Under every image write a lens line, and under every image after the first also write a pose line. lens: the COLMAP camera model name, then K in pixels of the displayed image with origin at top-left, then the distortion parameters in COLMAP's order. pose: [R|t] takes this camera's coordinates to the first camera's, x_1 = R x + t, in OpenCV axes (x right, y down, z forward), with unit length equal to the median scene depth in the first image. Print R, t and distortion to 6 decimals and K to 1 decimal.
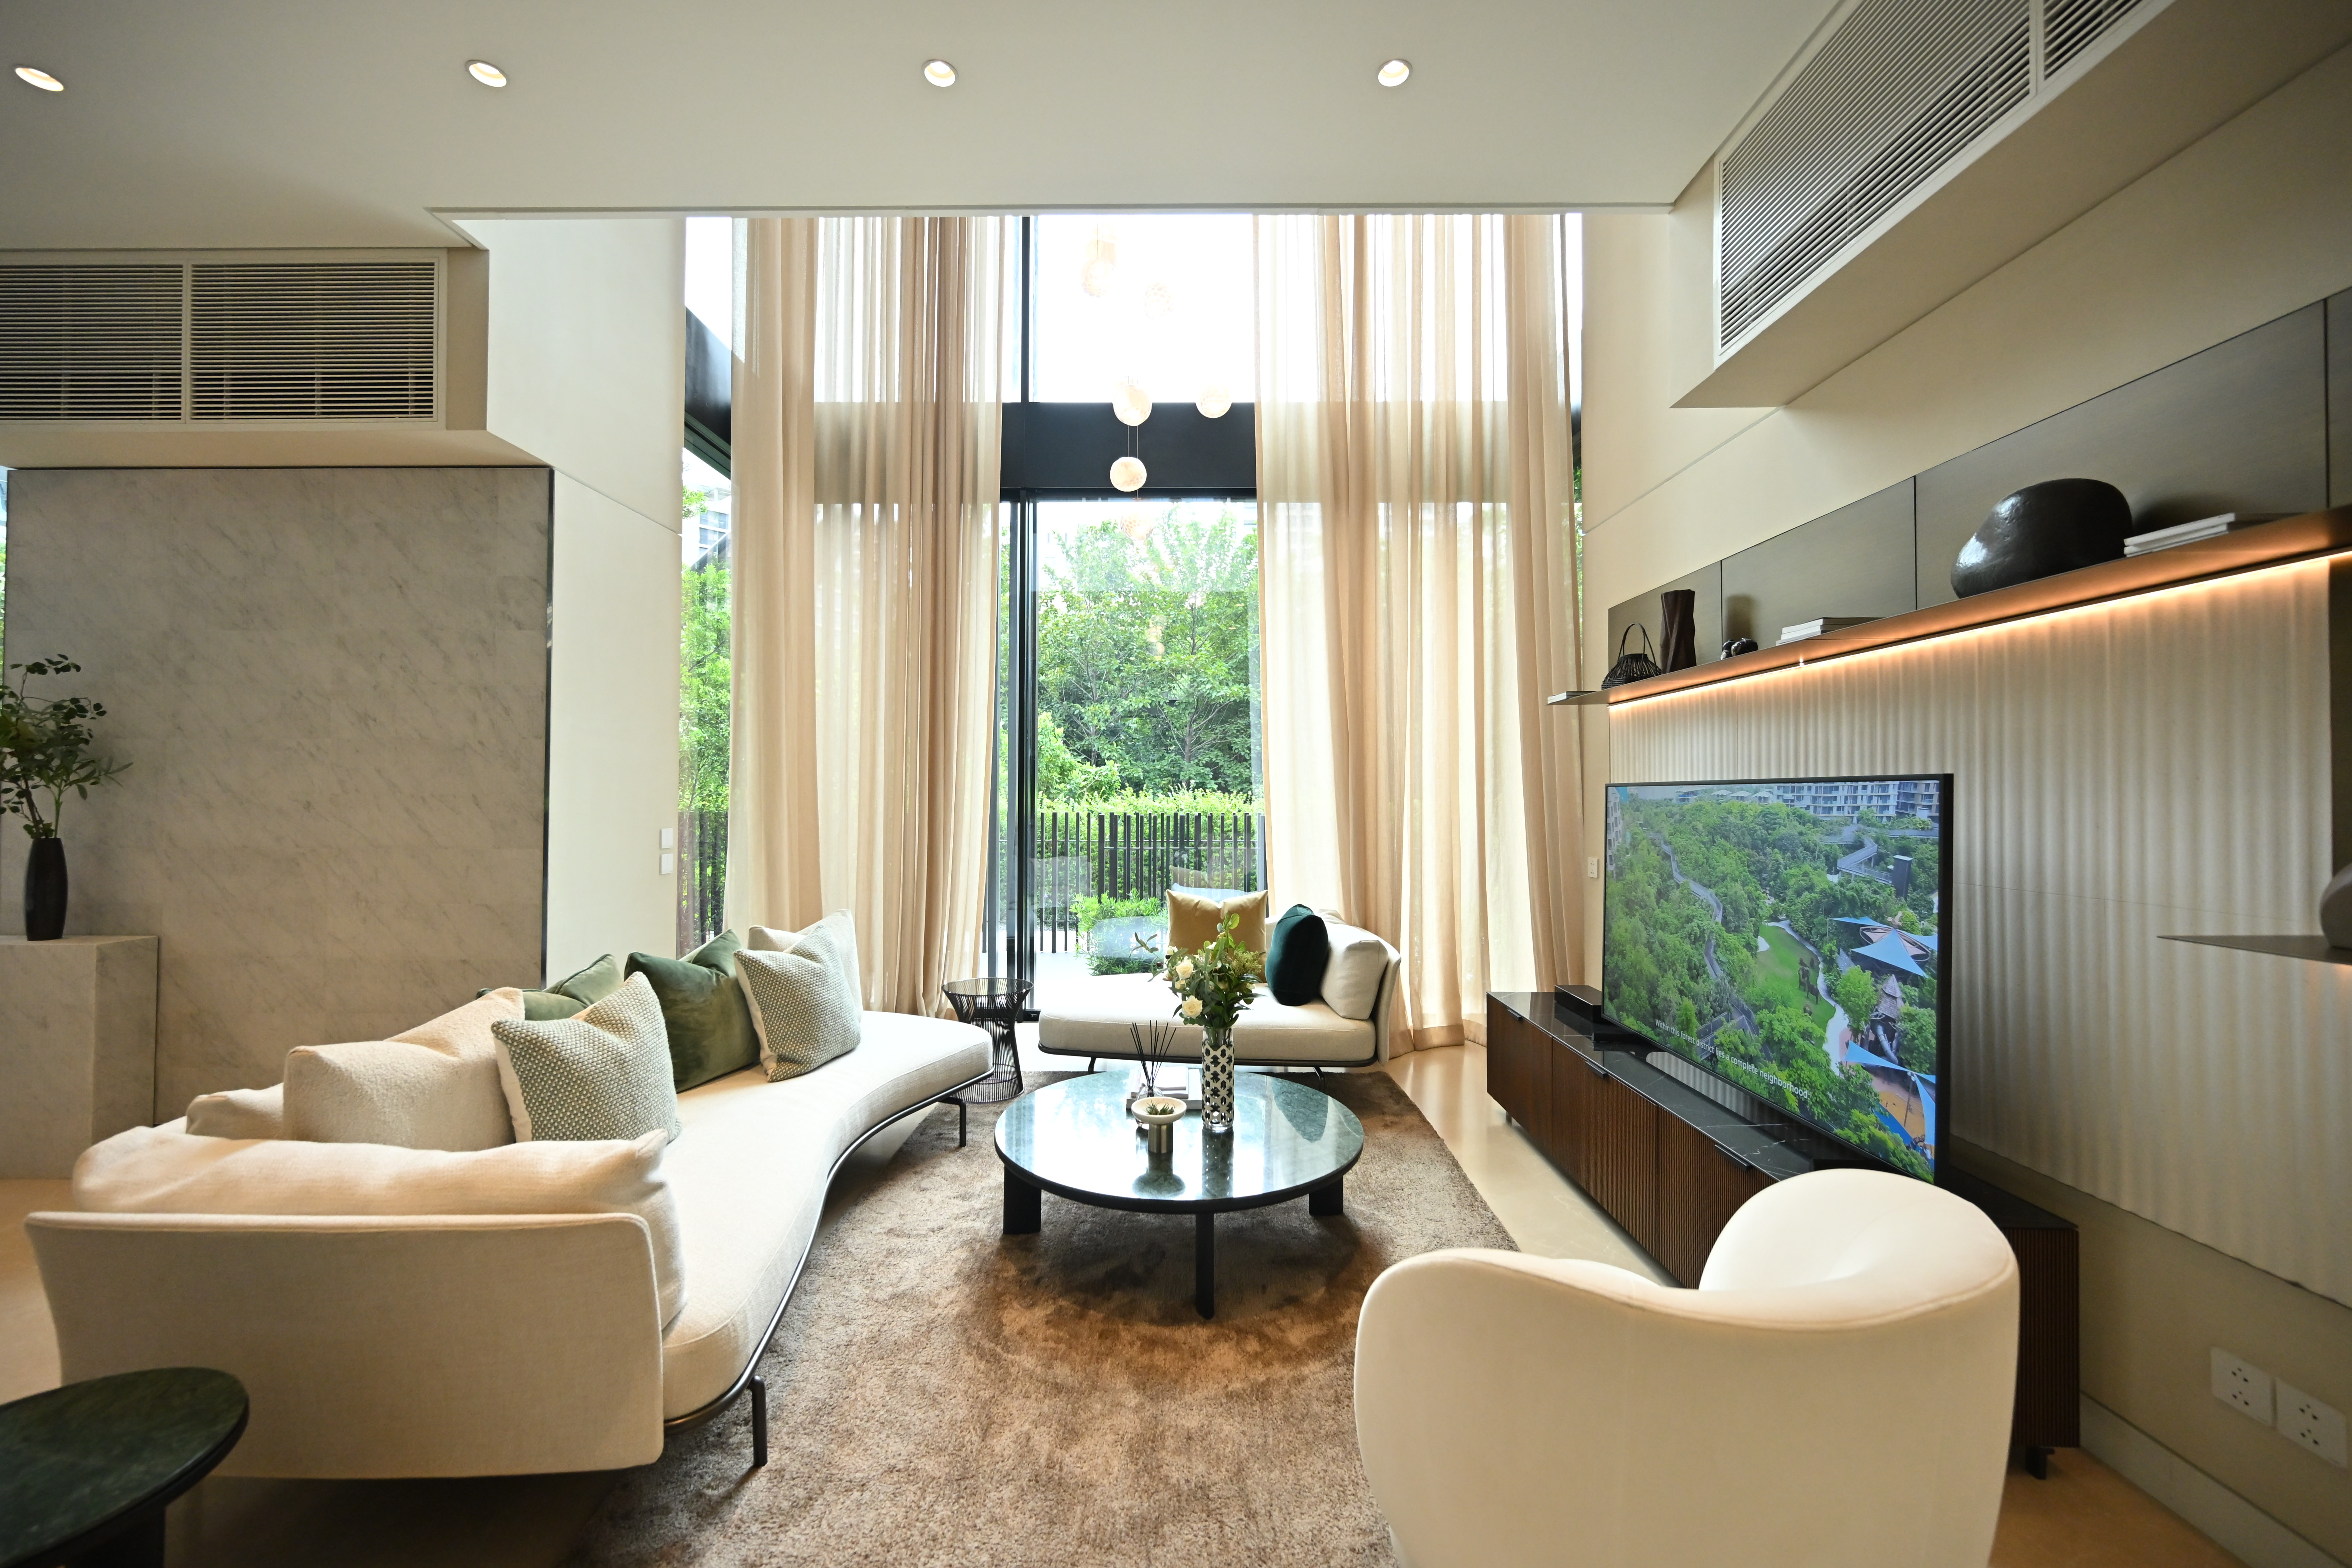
lens RADIAL K [[914.3, 0, 1176.0], [0, 914.3, 784.0], [0, 0, 1]] dist [-0.004139, -0.000147]
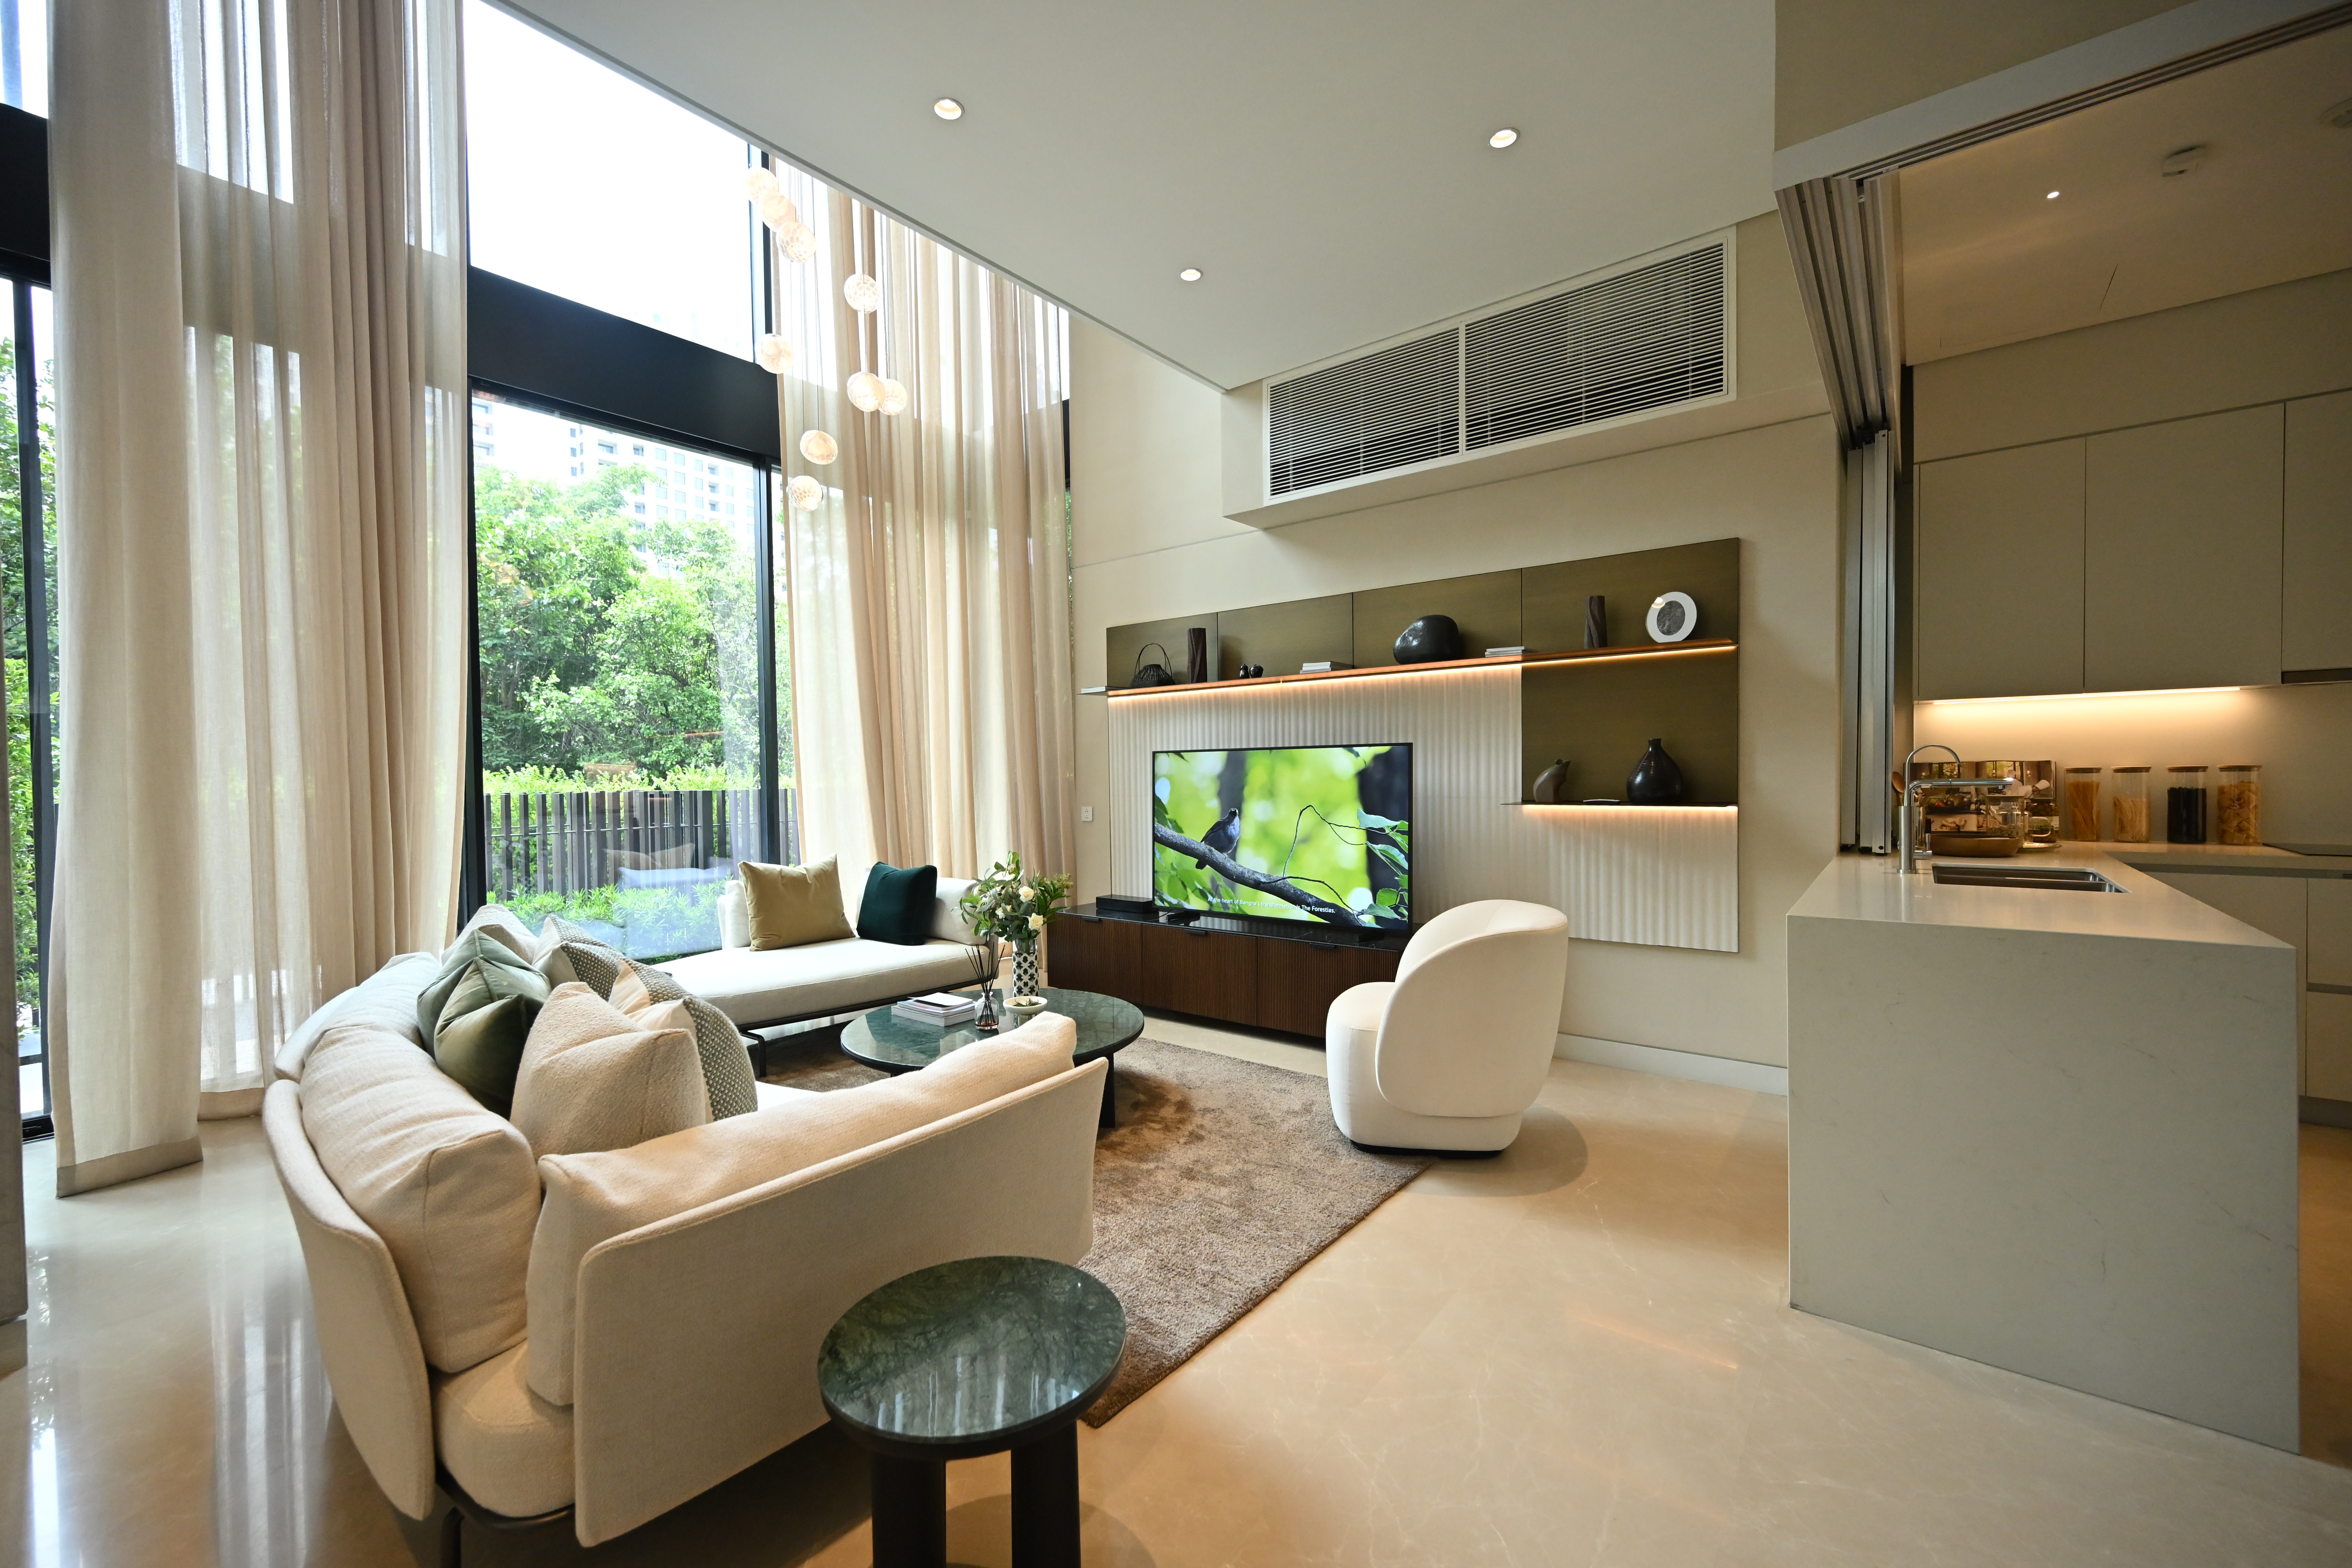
lens RADIAL K [[918.6, 0, 1177.8], [0, 918.6, 793.2], [0, 0, 1]] dist [-0.000481, 0.000072]
pose [[0.615221, -0.025752, 0.787934, -1.465379], [0.003140, 0.999538, 0.030216, 0.049100], [-0.788348, -0.016115, 0.615018, 0.099719]]
